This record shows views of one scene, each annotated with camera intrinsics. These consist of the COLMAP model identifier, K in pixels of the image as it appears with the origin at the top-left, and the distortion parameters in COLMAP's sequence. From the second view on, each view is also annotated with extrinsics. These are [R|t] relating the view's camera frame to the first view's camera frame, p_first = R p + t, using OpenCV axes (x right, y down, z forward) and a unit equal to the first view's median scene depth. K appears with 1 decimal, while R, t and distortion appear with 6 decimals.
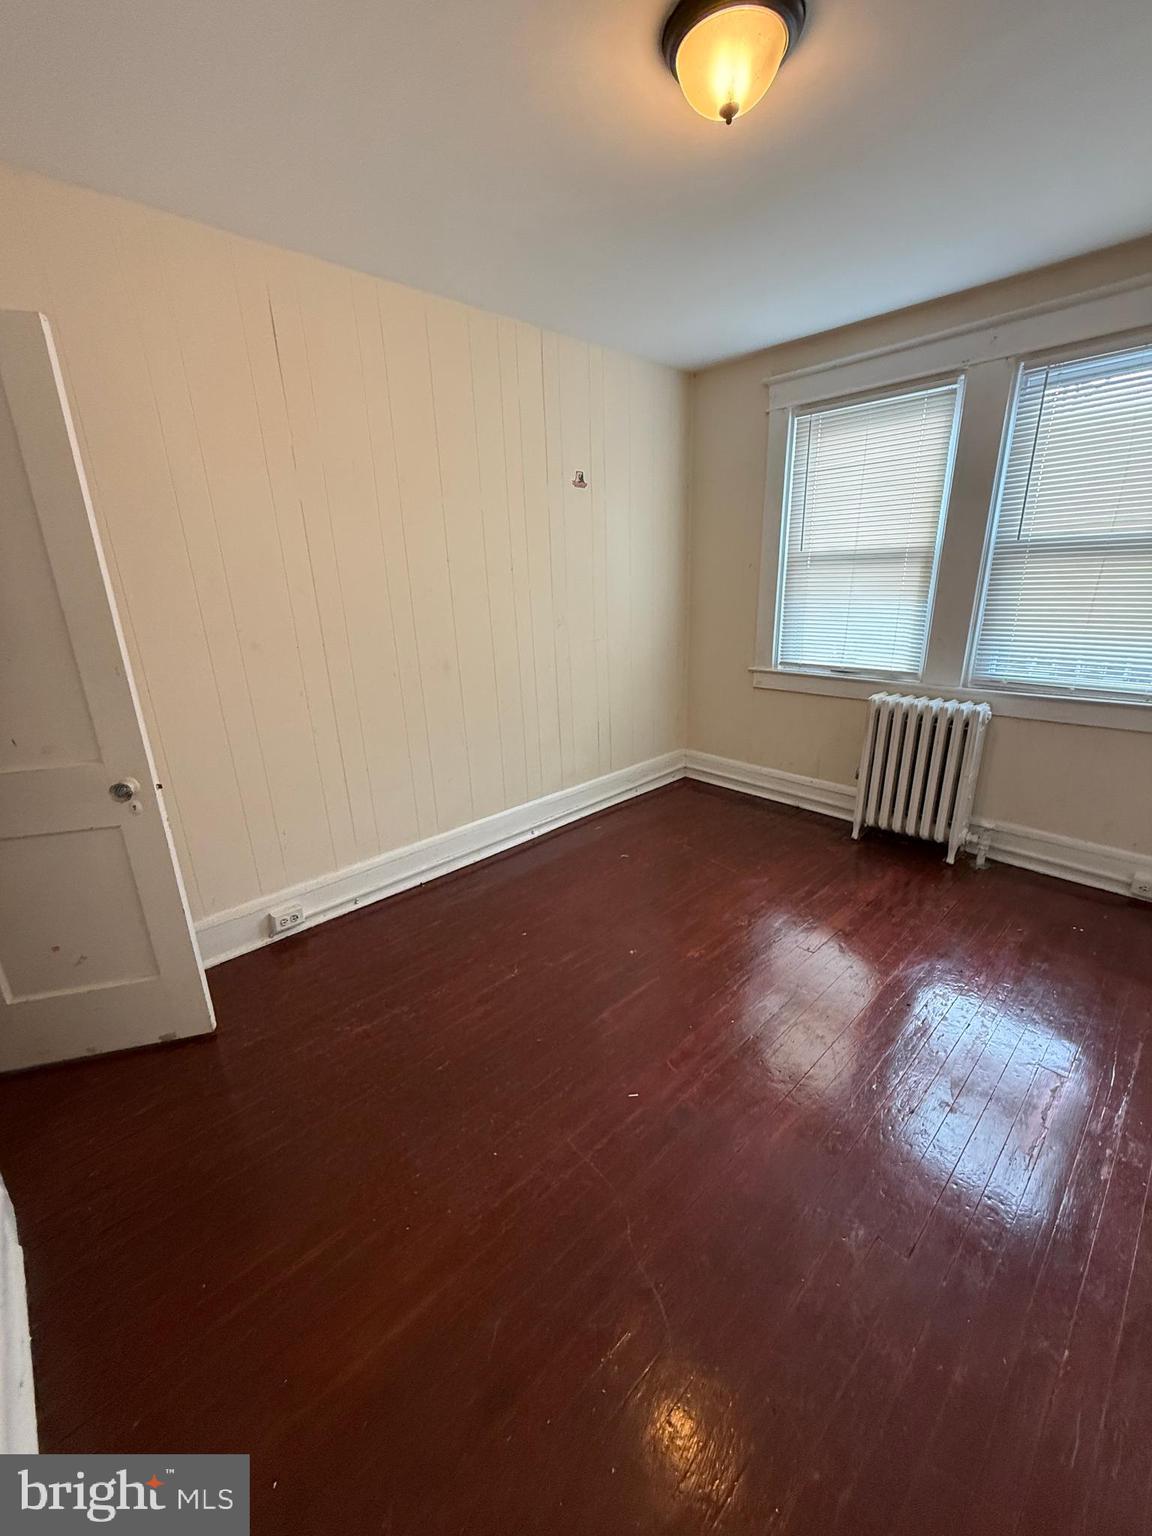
lens RADIAL K [[610.0, 0, 575.4], [0, 610.0, 762.6], [0, 0, 1]] dist [0.000455, -0.000524]
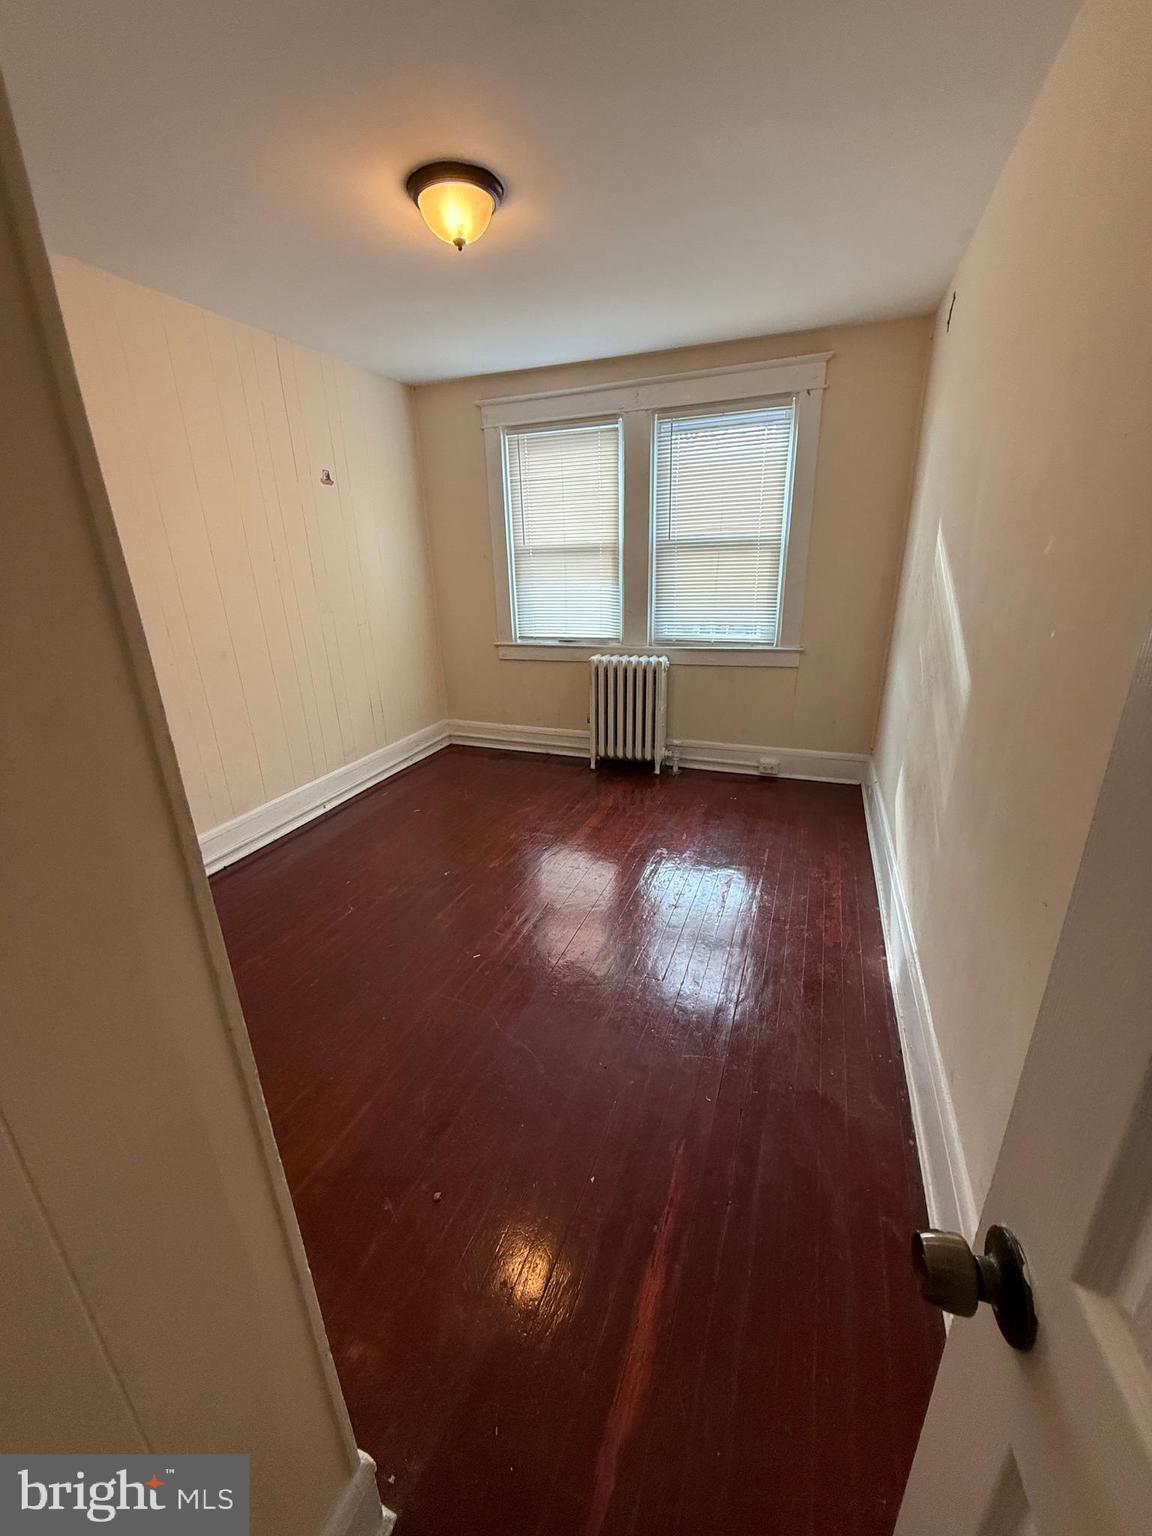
lens RADIAL K [[610.0, 0, 575.4], [0, 610.0, 762.6], [0, 0, 1]] dist [0.000455, -0.000524]
pose [[0.901875, -0.136798, 0.409765, -0.116135], [0.130239, 0.990505, 0.044024, 0.054974], [-0.411896, 0.013663, 0.911128, -0.183207]]
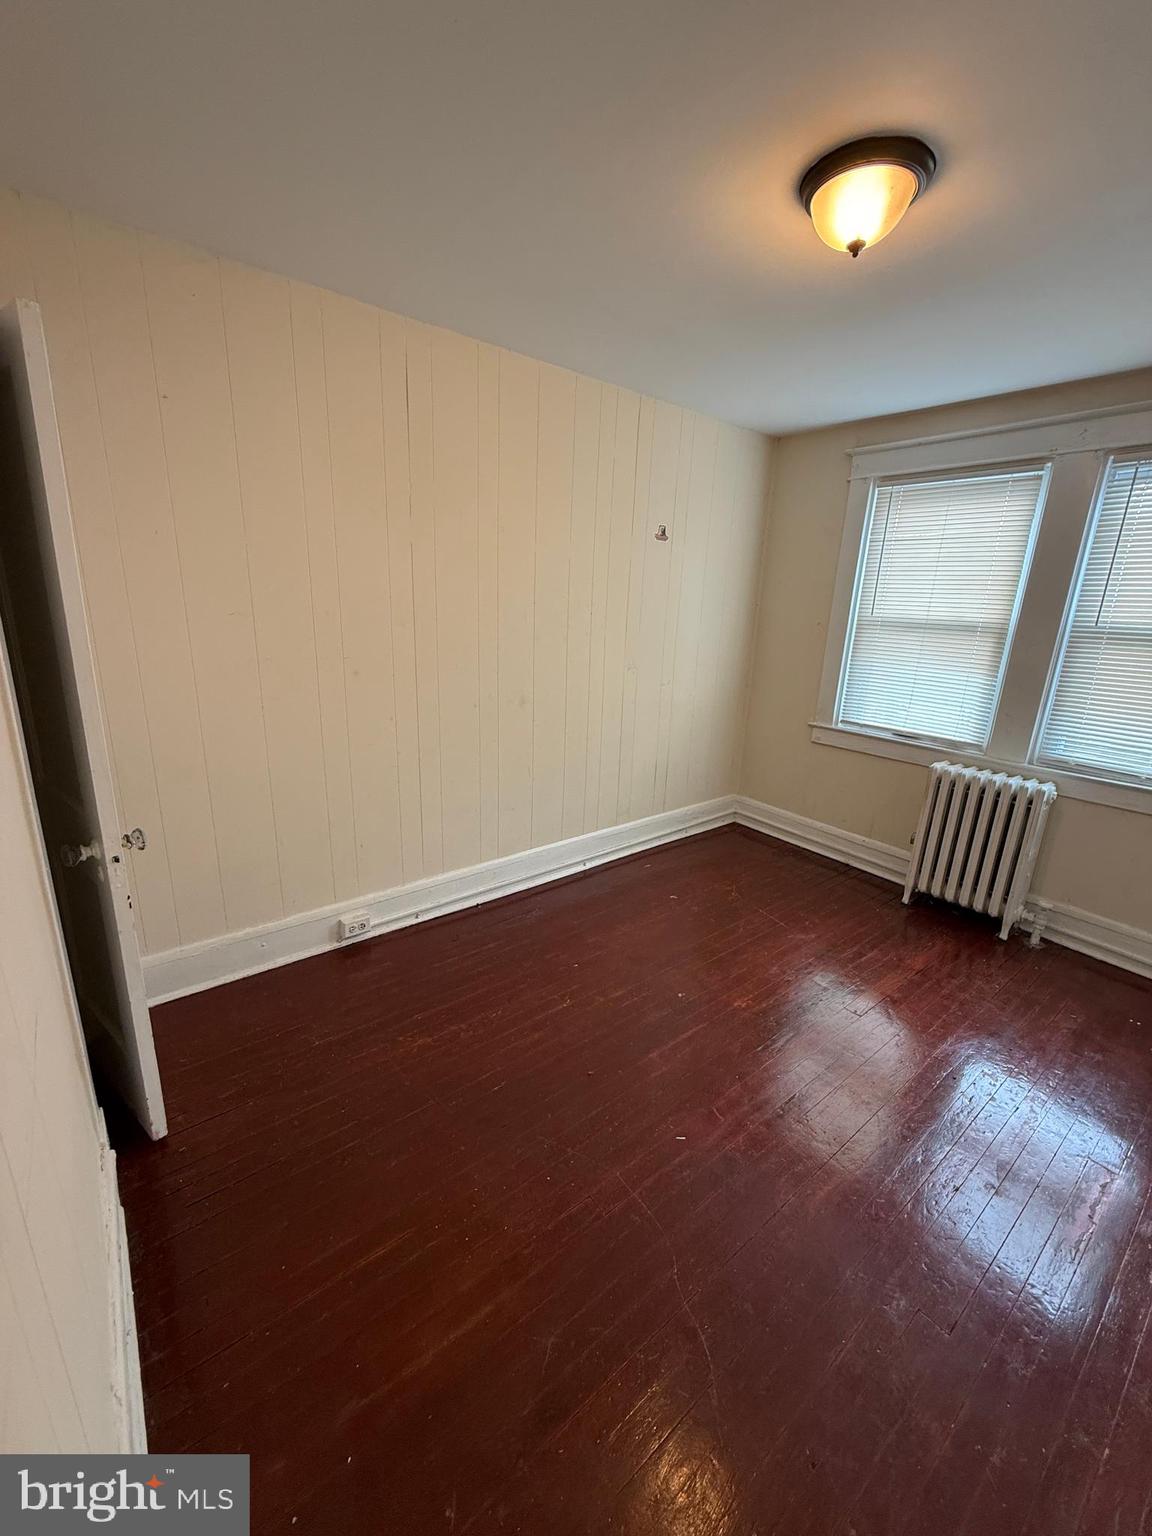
lens RADIAL K [[610.0, 0, 575.4], [0, 610.0, 762.6], [0, 0, 1]] dist [0.000455, -0.000524]
pose [[0.994163, 0.090504, -0.058733, -0.046634], [-0.092625, 0.995105, -0.034459, -0.022621], [0.055327, 0.039698, 0.997679, -0.042178]]
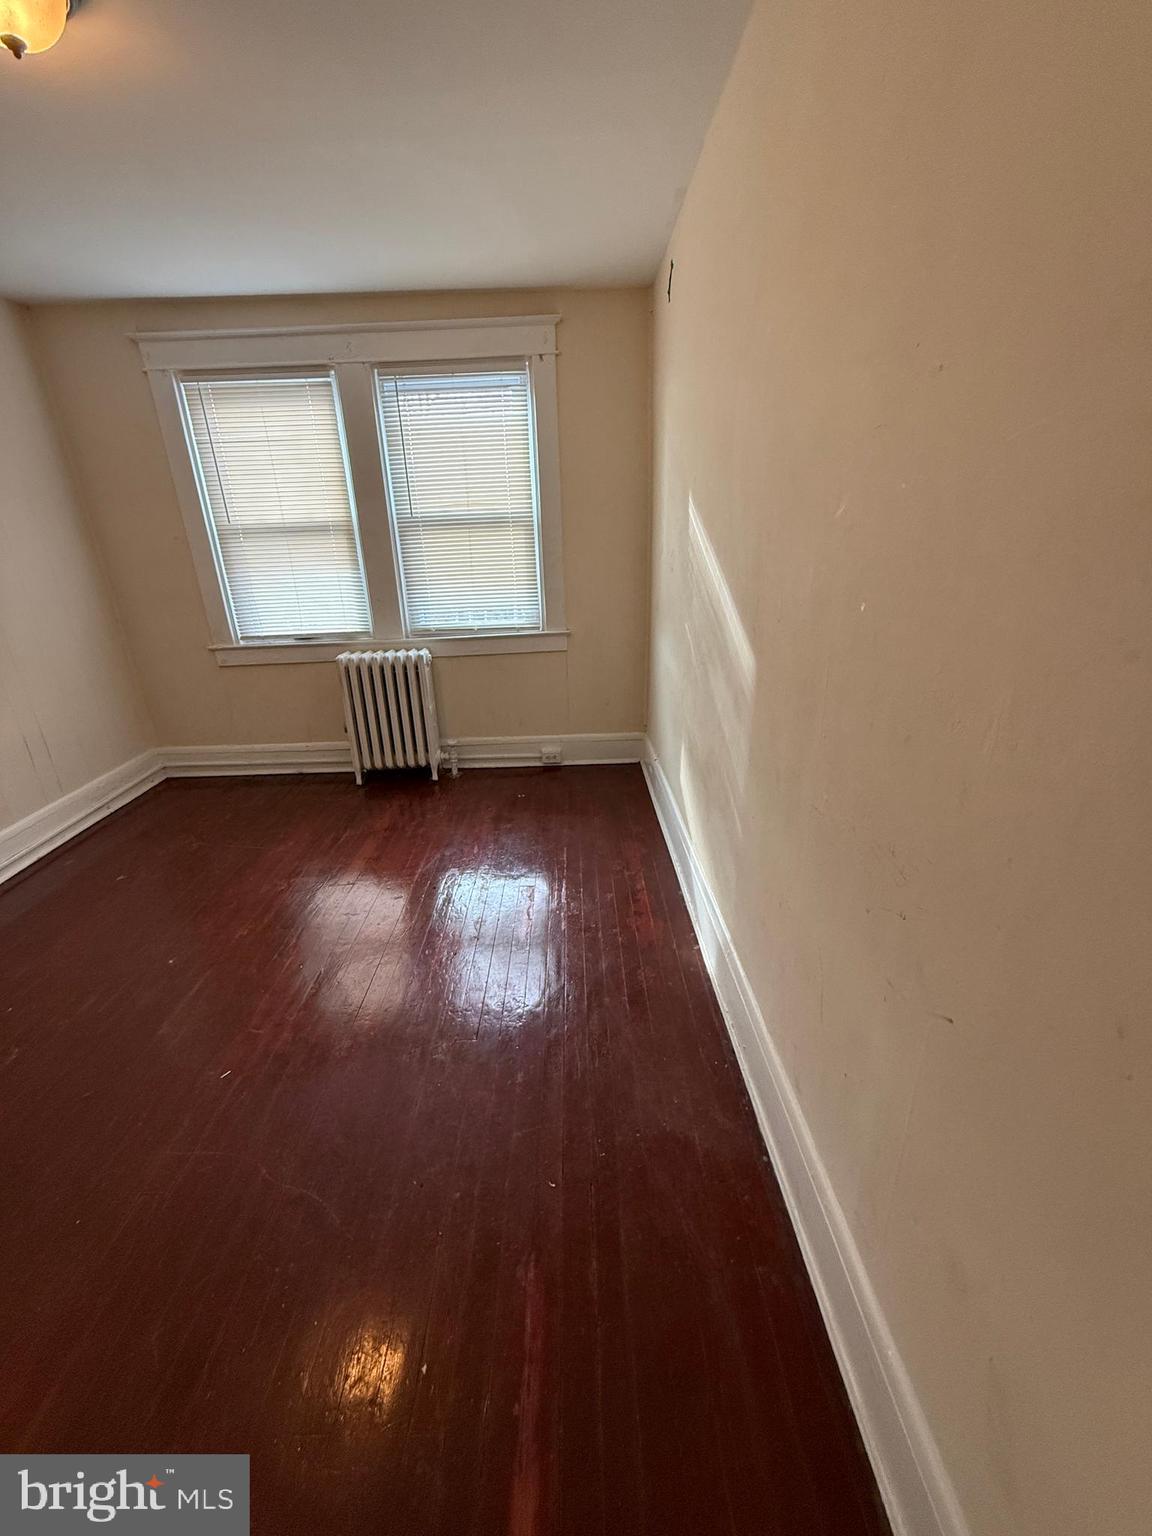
lens RADIAL K [[610.0, 0, 575.4], [0, 610.0, 762.6], [0, 0, 1]] dist [0.000455, -0.000524]
pose [[0.673500, -0.258792, 0.692405, -0.045144], [0.233424, 0.963241, 0.132968, 0.032499], [-0.701364, 0.072070, 0.709151, -0.083818]]
